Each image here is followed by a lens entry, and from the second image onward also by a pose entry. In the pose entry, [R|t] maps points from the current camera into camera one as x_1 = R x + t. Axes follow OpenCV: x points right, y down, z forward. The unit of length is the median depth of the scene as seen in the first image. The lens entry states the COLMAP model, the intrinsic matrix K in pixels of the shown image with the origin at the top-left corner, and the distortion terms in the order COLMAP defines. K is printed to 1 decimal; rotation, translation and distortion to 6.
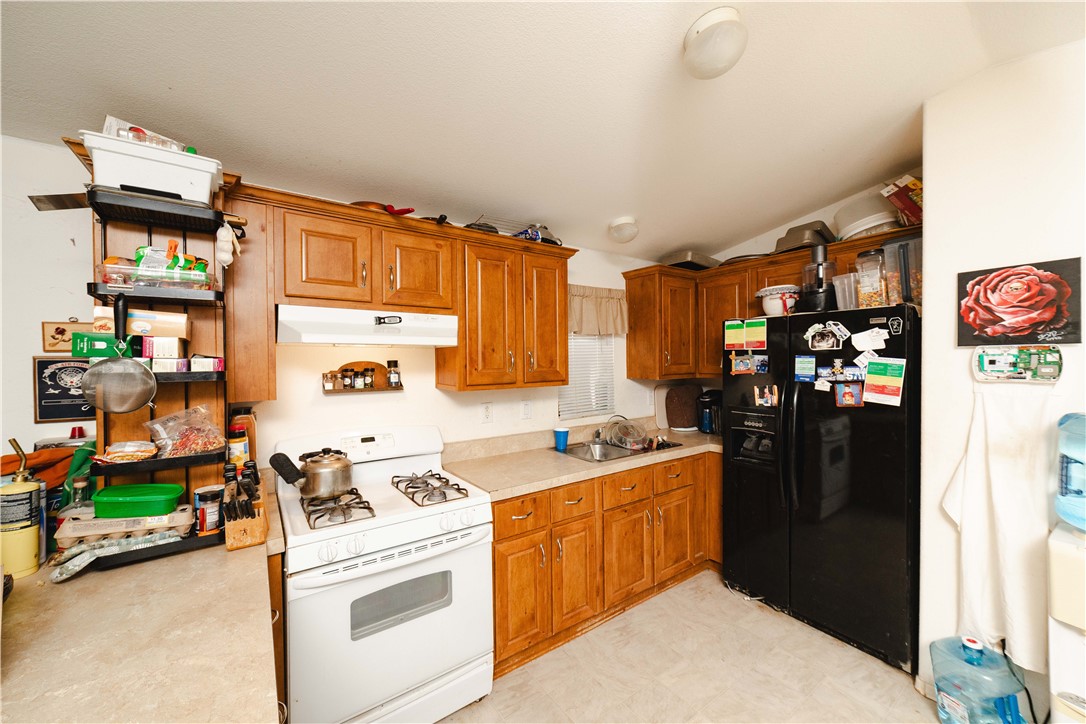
lens RADIAL K [[405.7, 0, 541.8], [0, 405.7, 359.9], [0, 0, 1]] dist [0.001078, 0.000354]
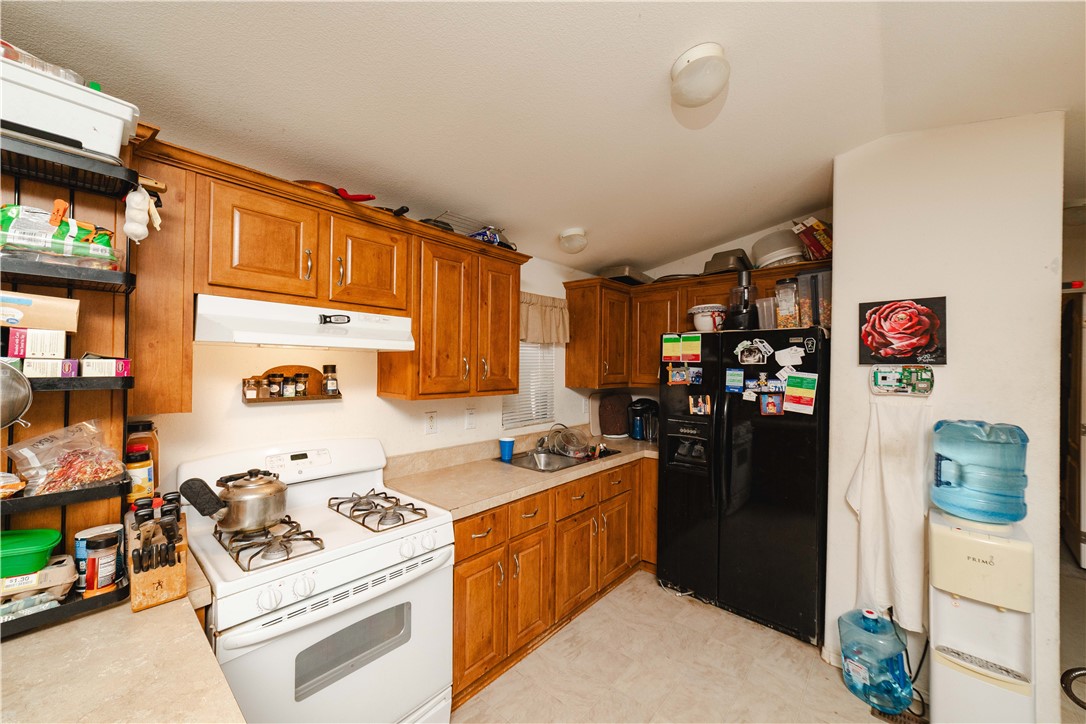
lens RADIAL K [[405.7, 0, 541.8], [0, 405.7, 359.9], [0, 0, 1]] dist [0.001078, 0.000354]
pose [[0.972668, 0.024802, 0.230874, -0.135163], [-0.021483, 0.999627, -0.016878, -0.005208], [-0.231206, 0.011457, 0.972837, 0.045547]]
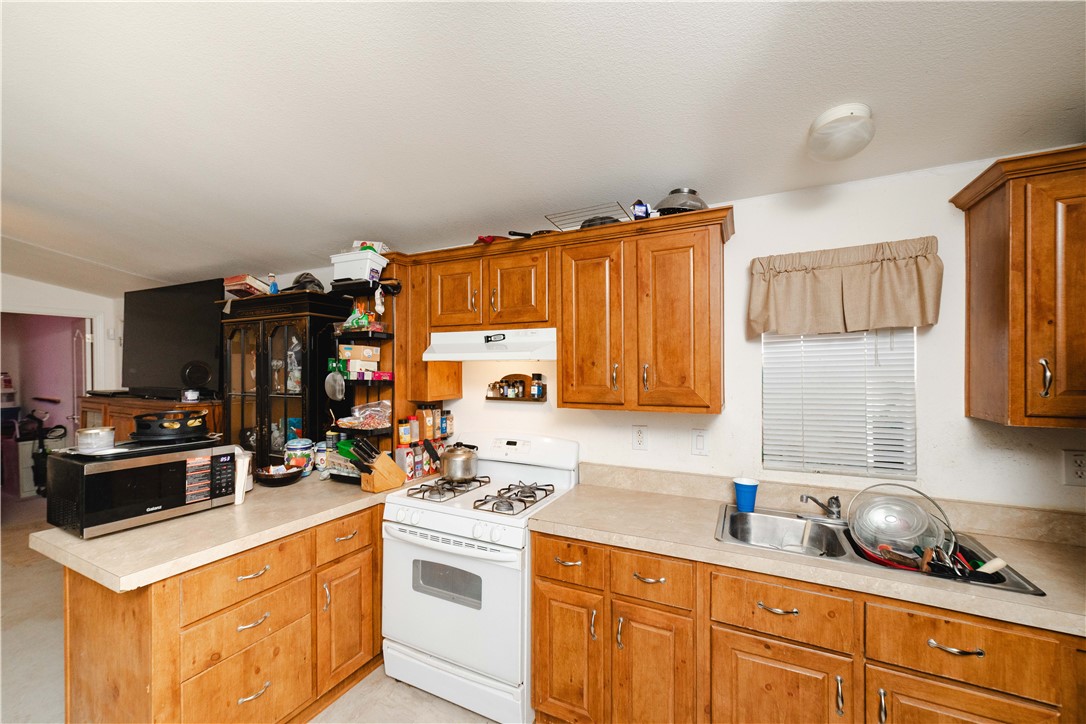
lens RADIAL K [[423.1, 0, 544.4], [0, 423.1, 371.8], [0, 0, 1]] dist [0.000445, 0.000106]
pose [[0.480108, 0.011139, -0.877139, 0.668839], [-0.005959, 0.999938, 0.009436, -0.015462], [0.877189, 0.000697, 0.480145, 0.521274]]
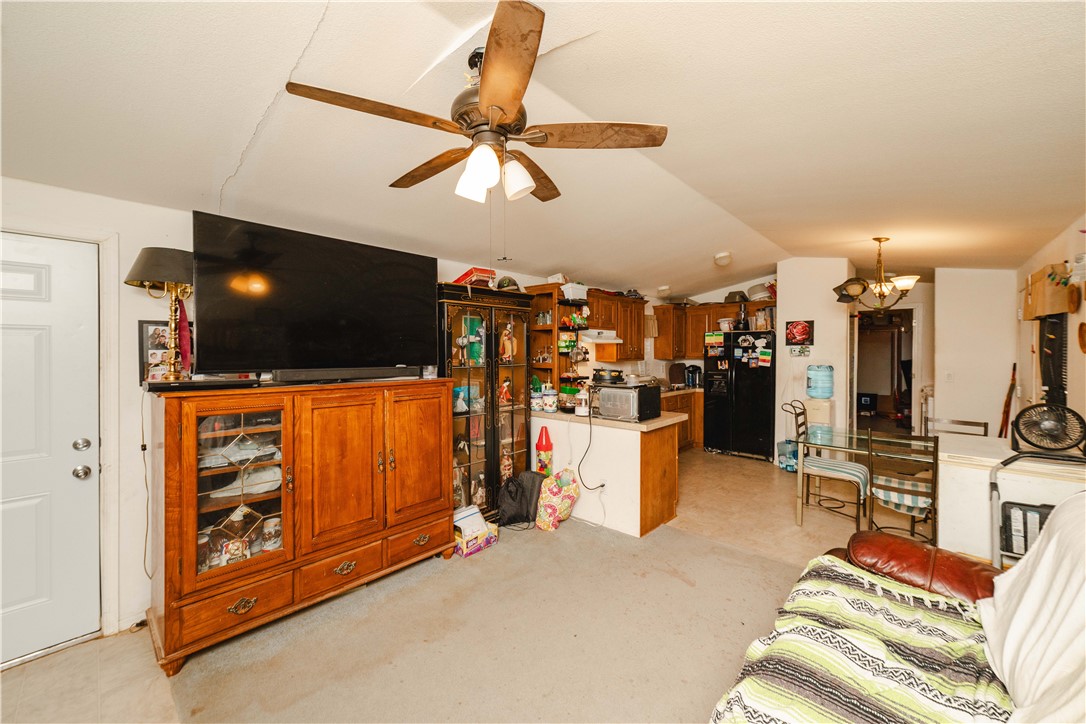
lens RADIAL K [[416.1, 0, 548.6], [0, 416.1, 355.9], [0, 0, 1]] dist [-0.001054, 0.000030]
pose [[0.976112, 0.002994, 0.217246, -1.191487], [-0.005338, 0.999934, 0.010202, 0.018970], [-0.217201, -0.011118, 0.976064, -1.421209]]
